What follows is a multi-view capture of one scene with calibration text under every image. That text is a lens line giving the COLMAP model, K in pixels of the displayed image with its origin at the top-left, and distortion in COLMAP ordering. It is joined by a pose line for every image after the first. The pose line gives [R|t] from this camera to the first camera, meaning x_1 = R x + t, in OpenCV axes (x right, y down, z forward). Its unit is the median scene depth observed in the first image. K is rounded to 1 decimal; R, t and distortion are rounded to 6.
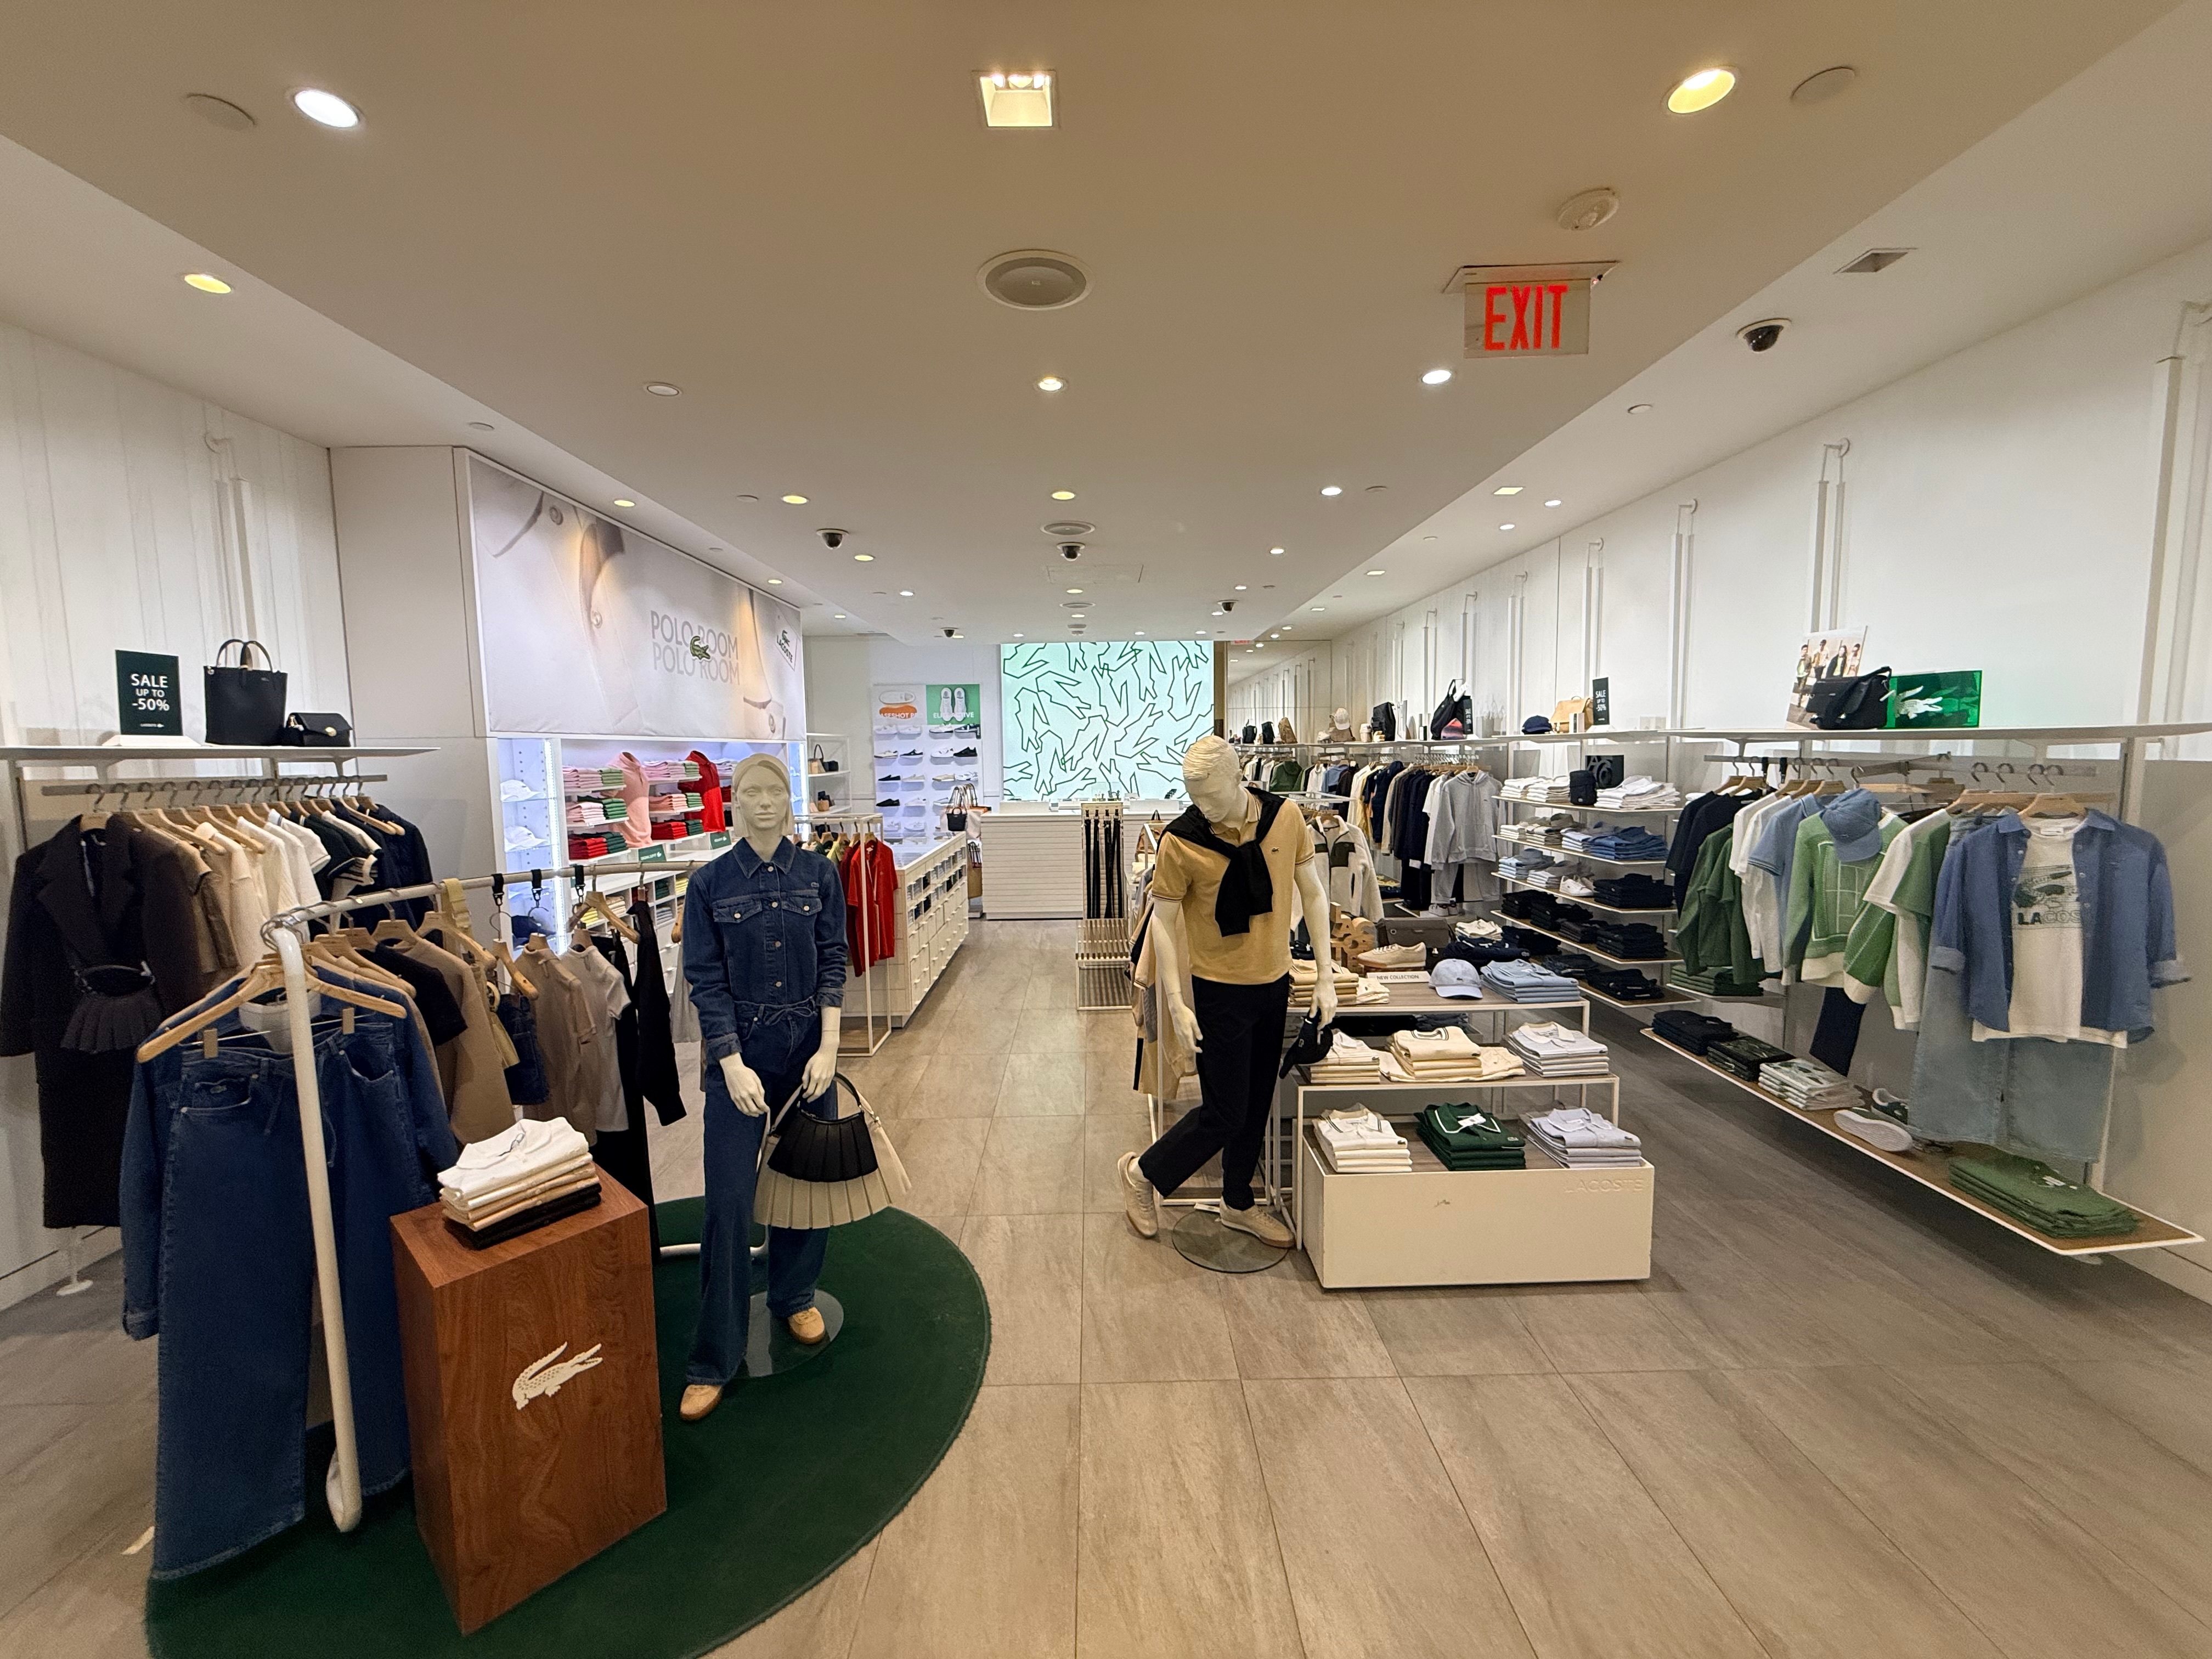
lens RADIAL K [[840.9, 0, 1106.0], [0, 840.9, 829.5], [0, 0, 1]] dist [-0.000198, 0.000003]
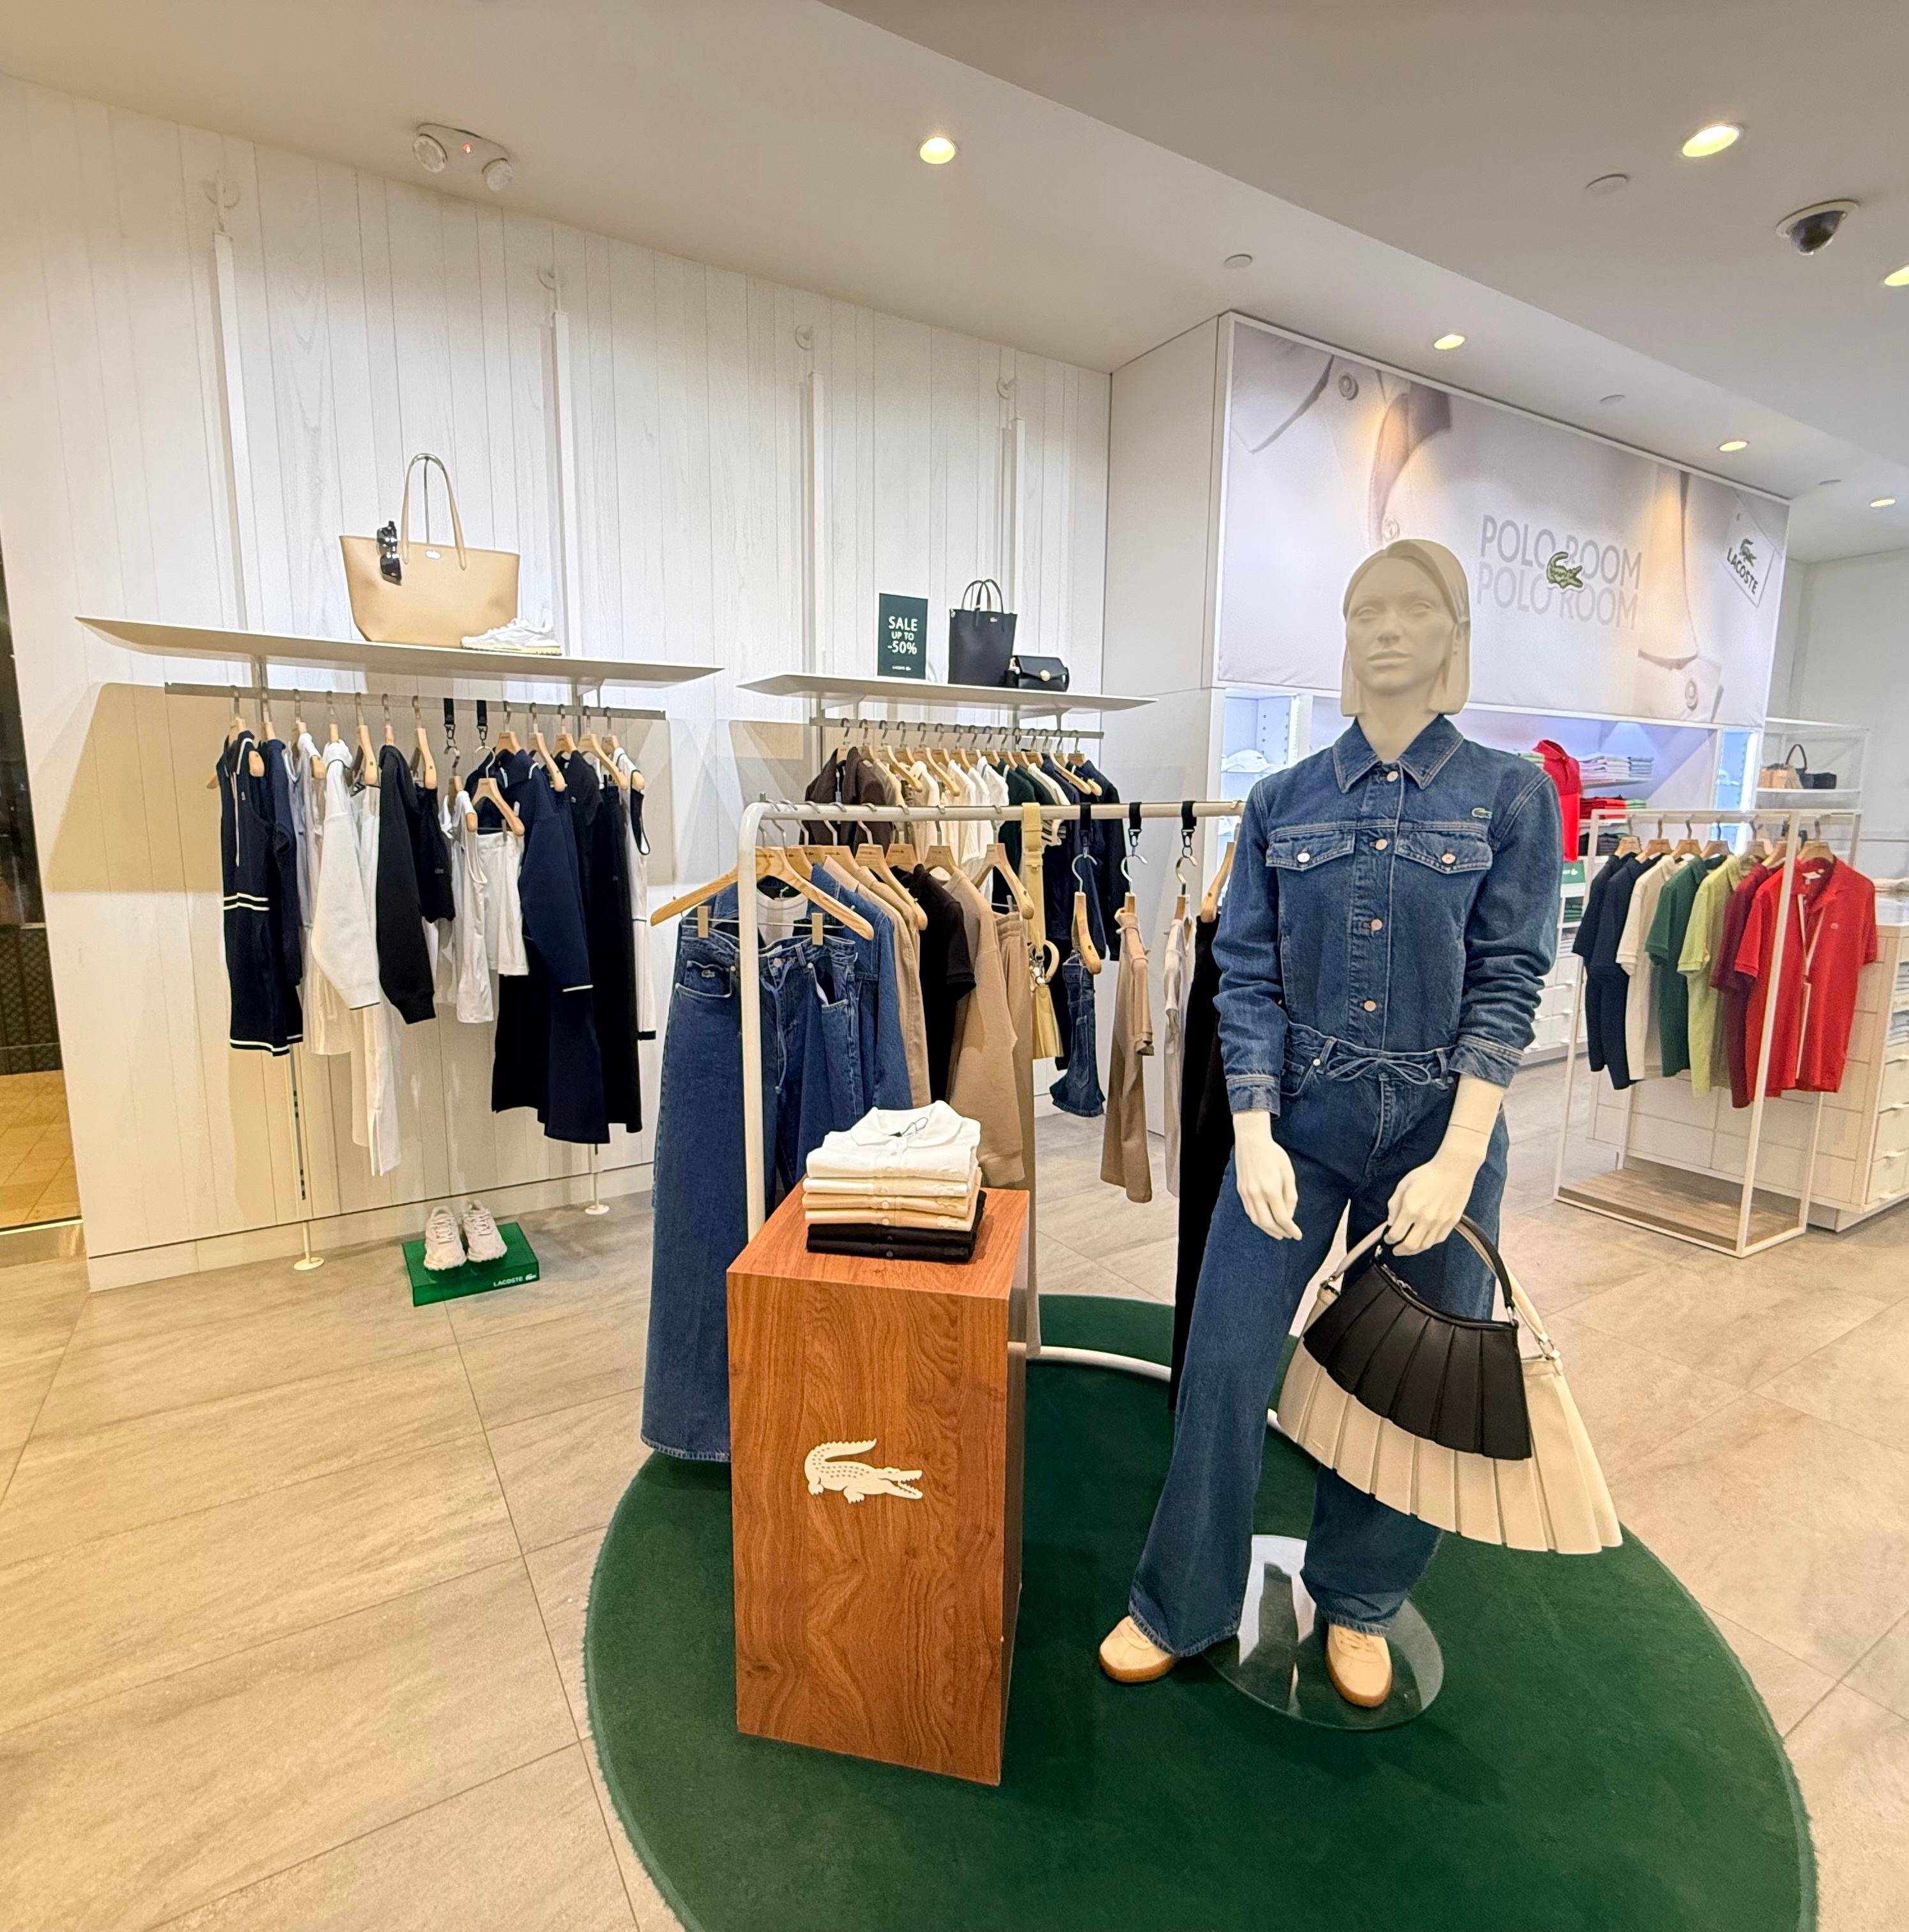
lens RADIAL K [[976.1, 0, 951.8], [0, 976.1, 990.8], [0, 0, 1]] dist [-0.003040, 0.000378]
pose [[0.475325, 0.144550, -0.867855, -0.004947], [-0.076728, 0.989463, 0.122781, 0.111276], [0.876458, 0.008228, 0.481408, 0.455025]]
